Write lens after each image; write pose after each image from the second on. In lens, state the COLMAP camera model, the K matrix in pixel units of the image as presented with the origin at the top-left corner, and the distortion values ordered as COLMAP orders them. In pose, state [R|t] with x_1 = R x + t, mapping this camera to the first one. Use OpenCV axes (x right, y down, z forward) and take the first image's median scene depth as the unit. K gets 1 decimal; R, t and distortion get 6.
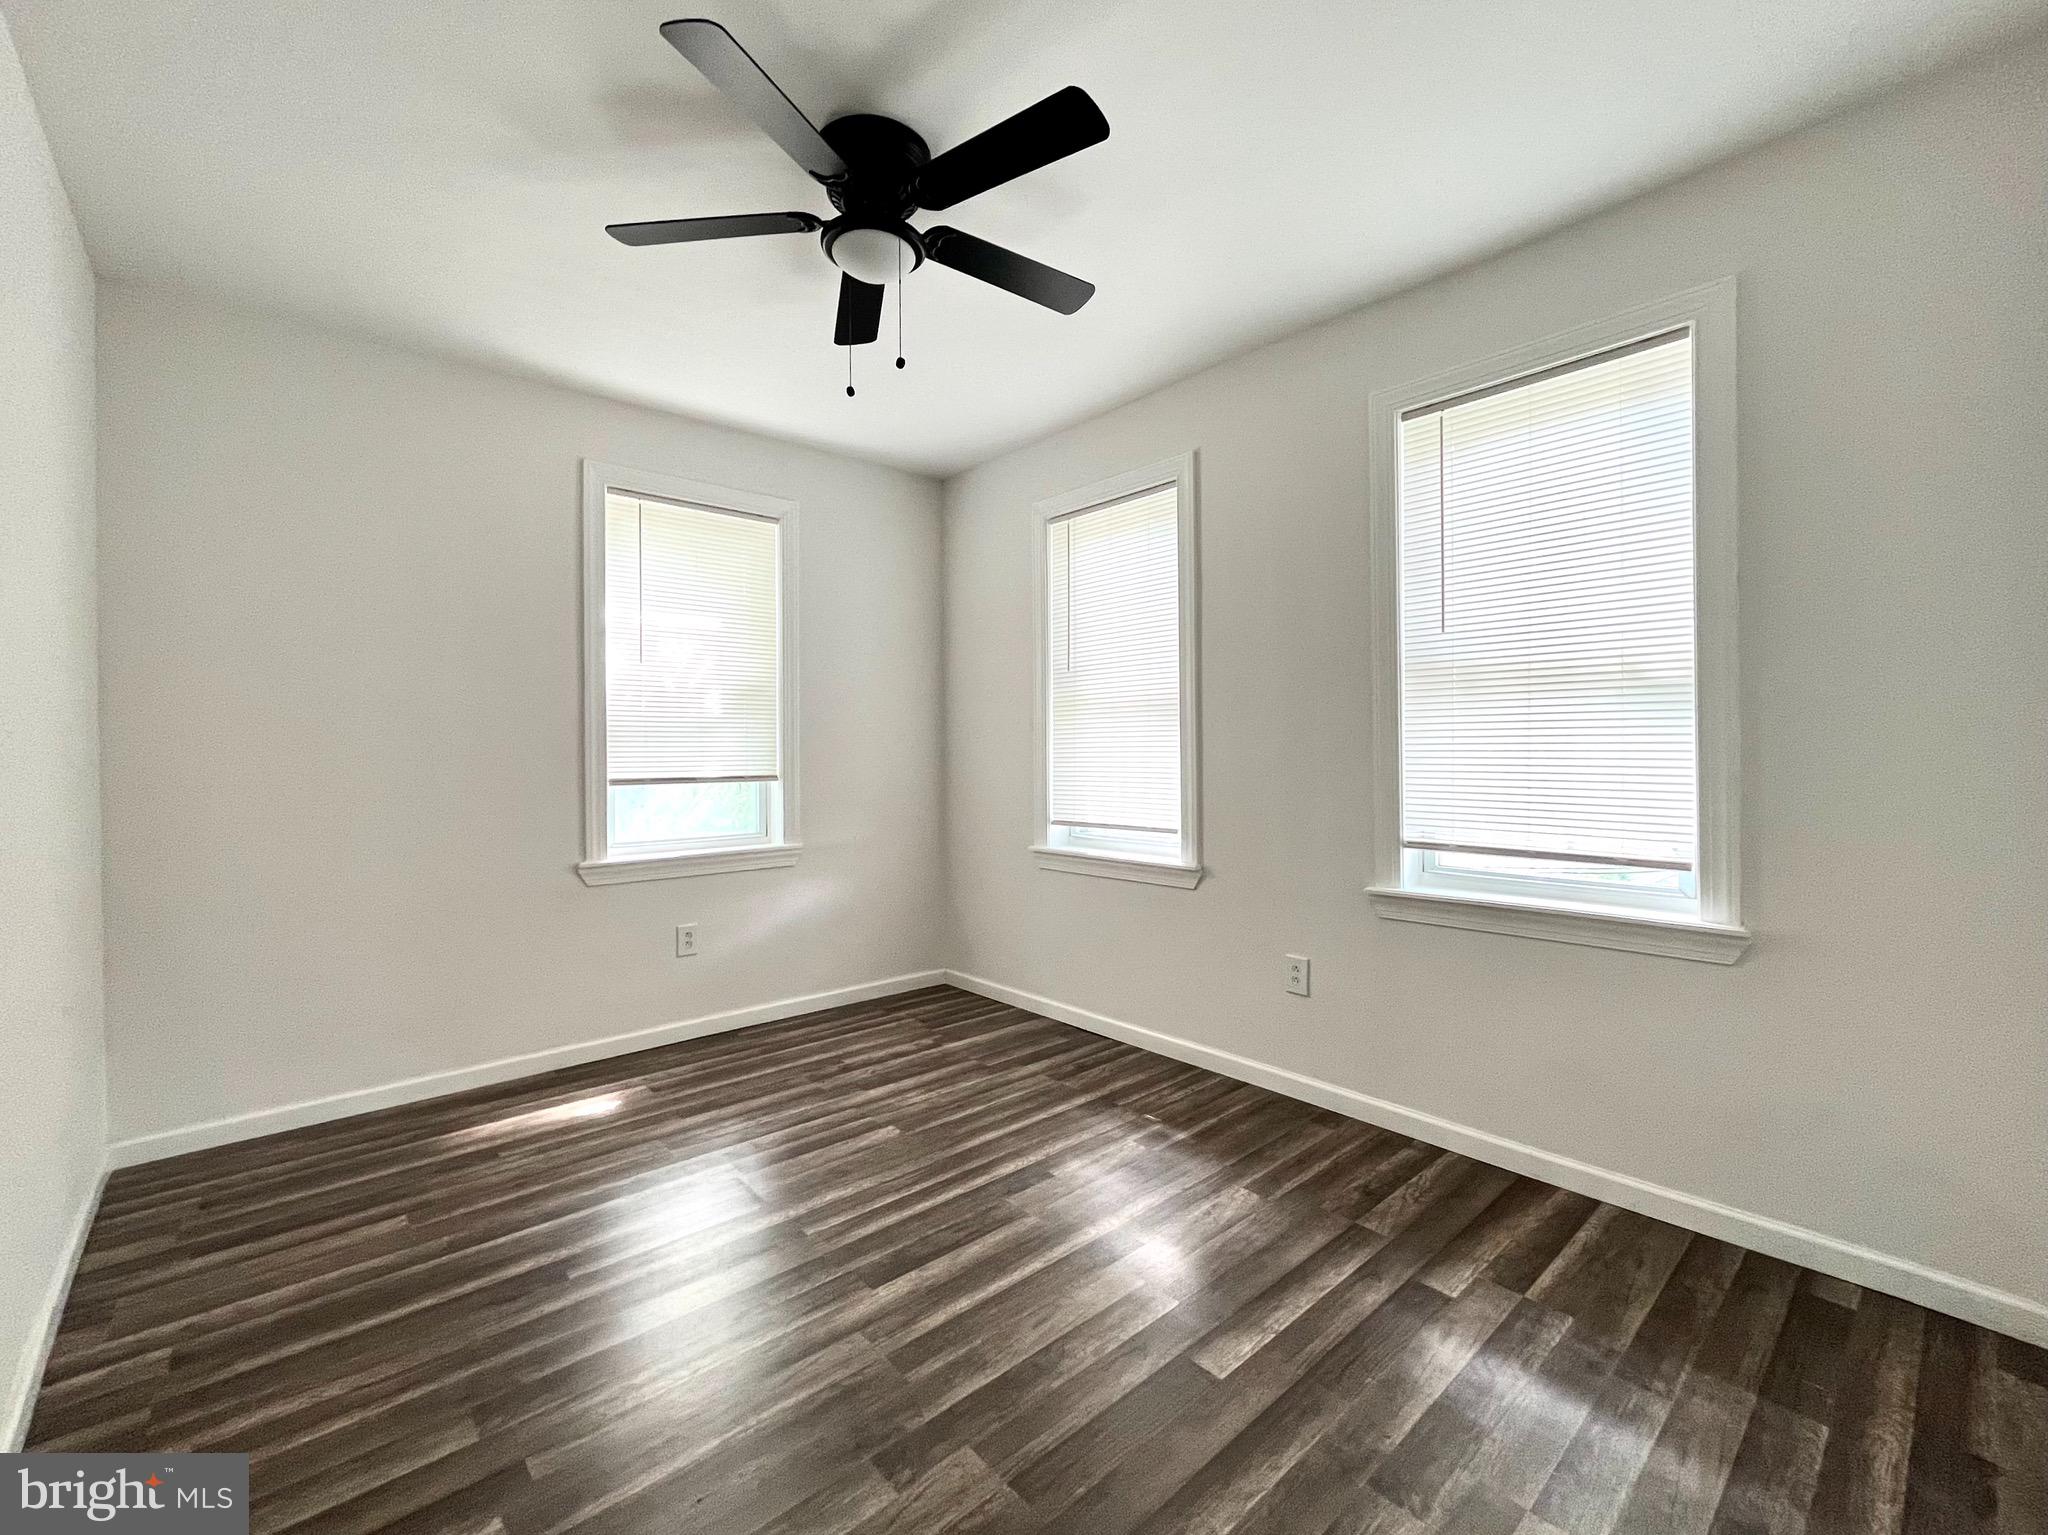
lens RADIAL K [[830.7, 0, 1017.0], [0, 830.7, 757.1], [0, 0, 1]] dist [-0.002266, -0.000618]
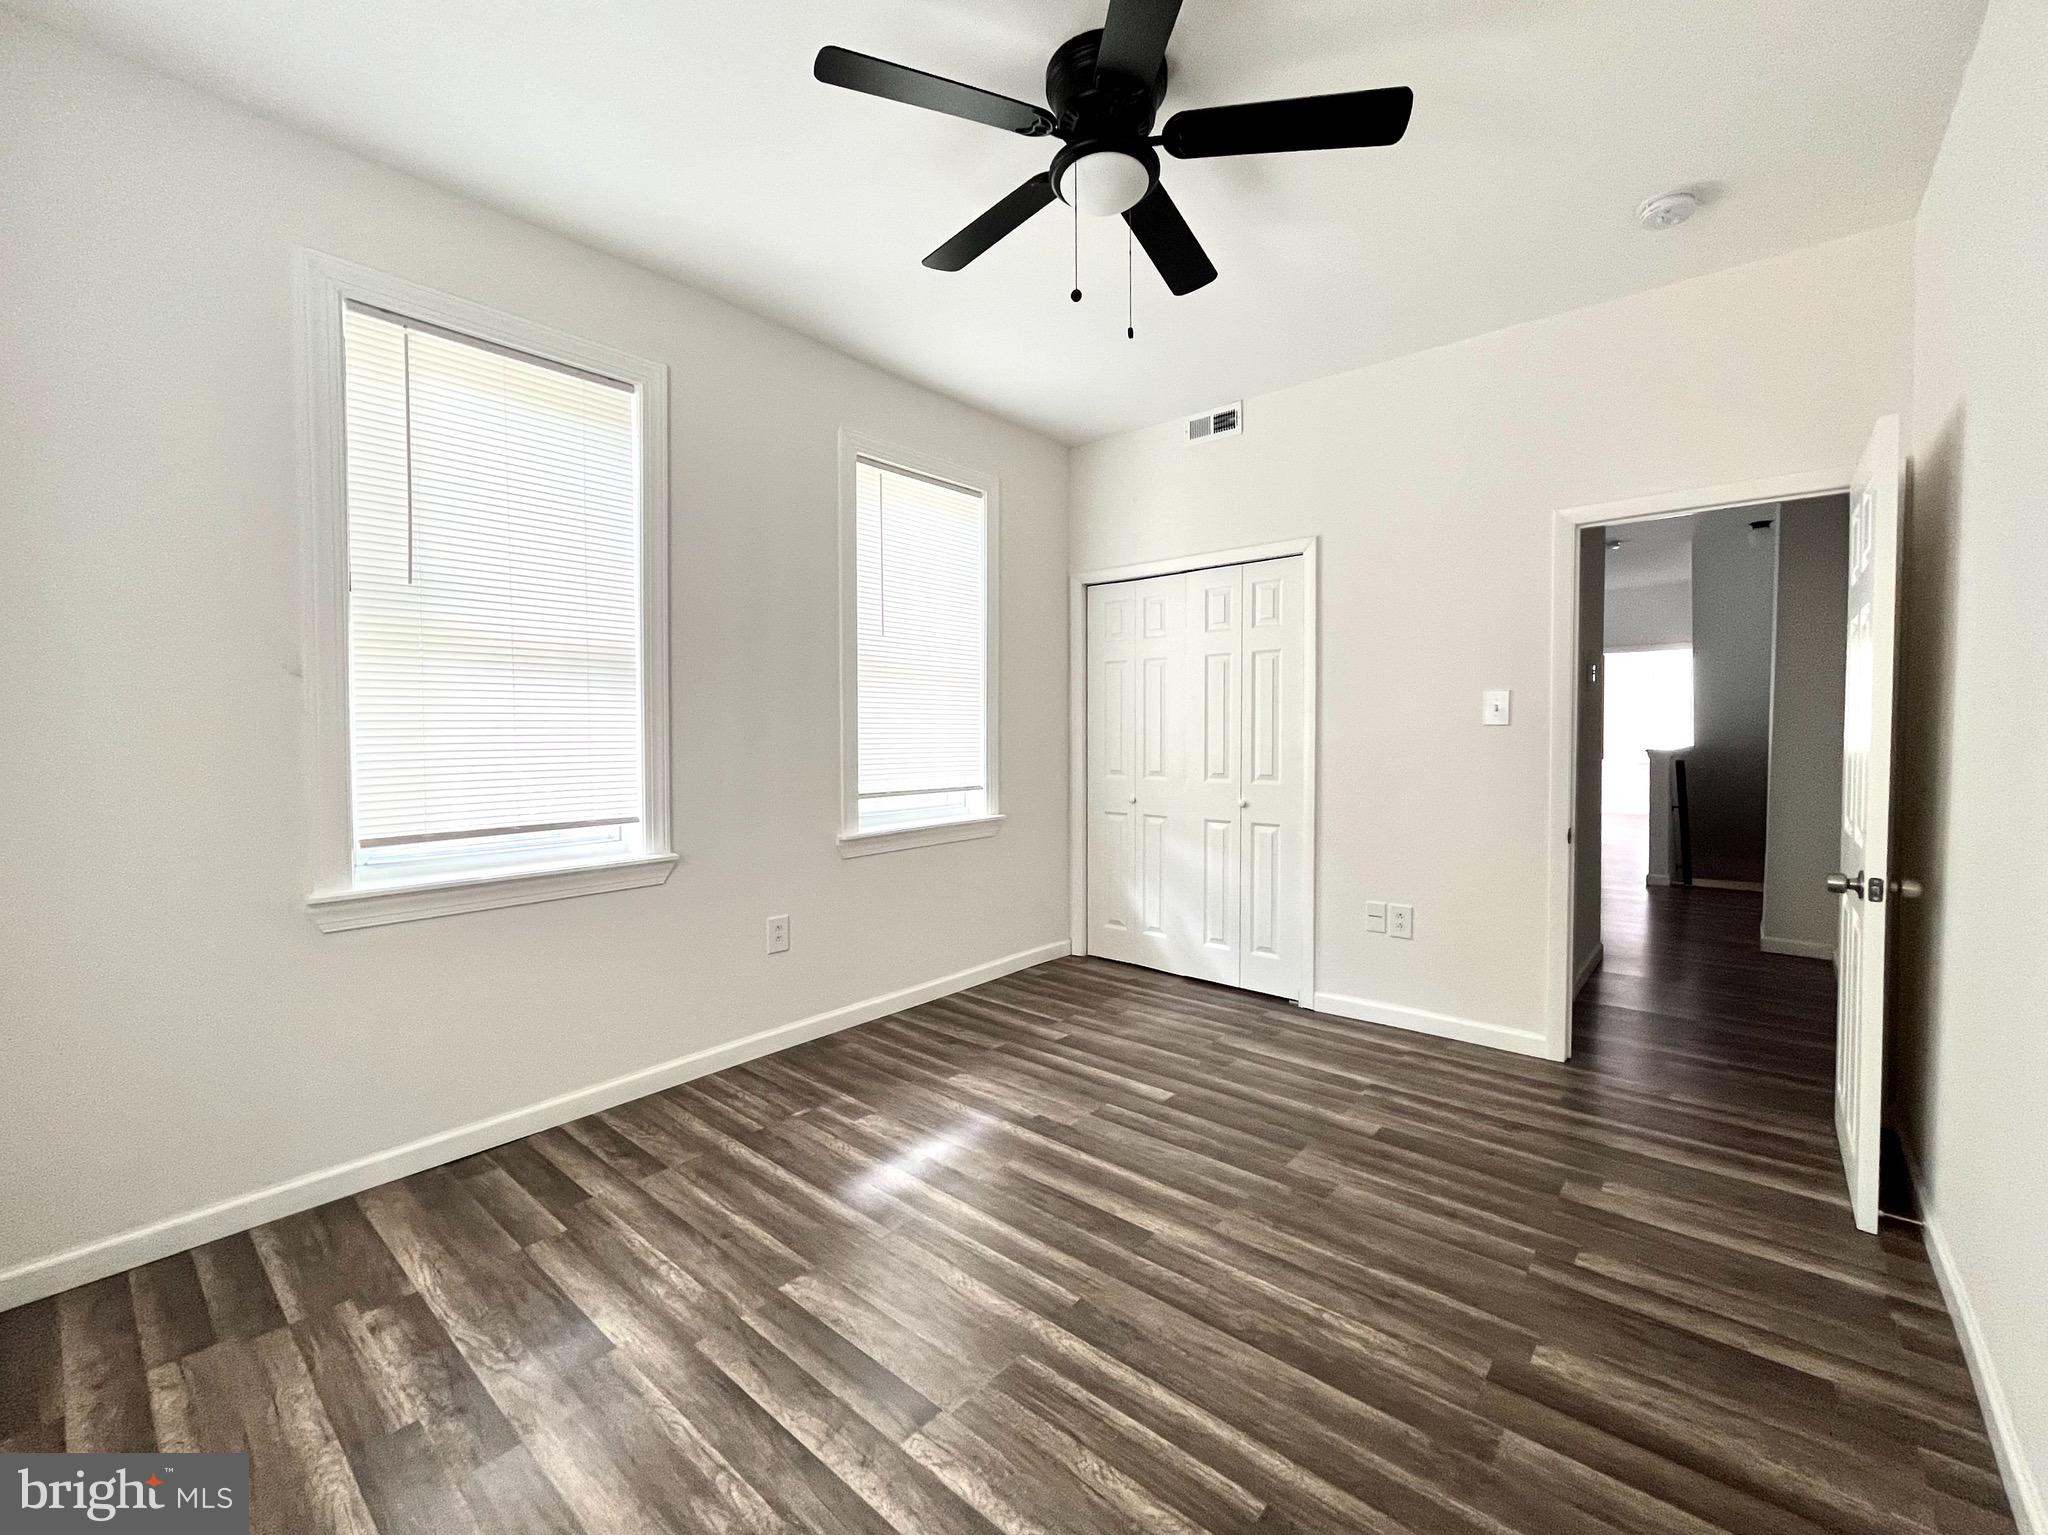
lens RADIAL K [[830.7, 0, 1017.0], [0, 830.7, 757.1], [0, 0, 1]] dist [-0.002266, -0.000618]
pose [[-0.107476, -0.028786, 0.993791, -0.832320], [0.011853, 0.999473, 0.030233, 0.008960], [-0.994137, 0.015028, -0.107078, 0.904551]]
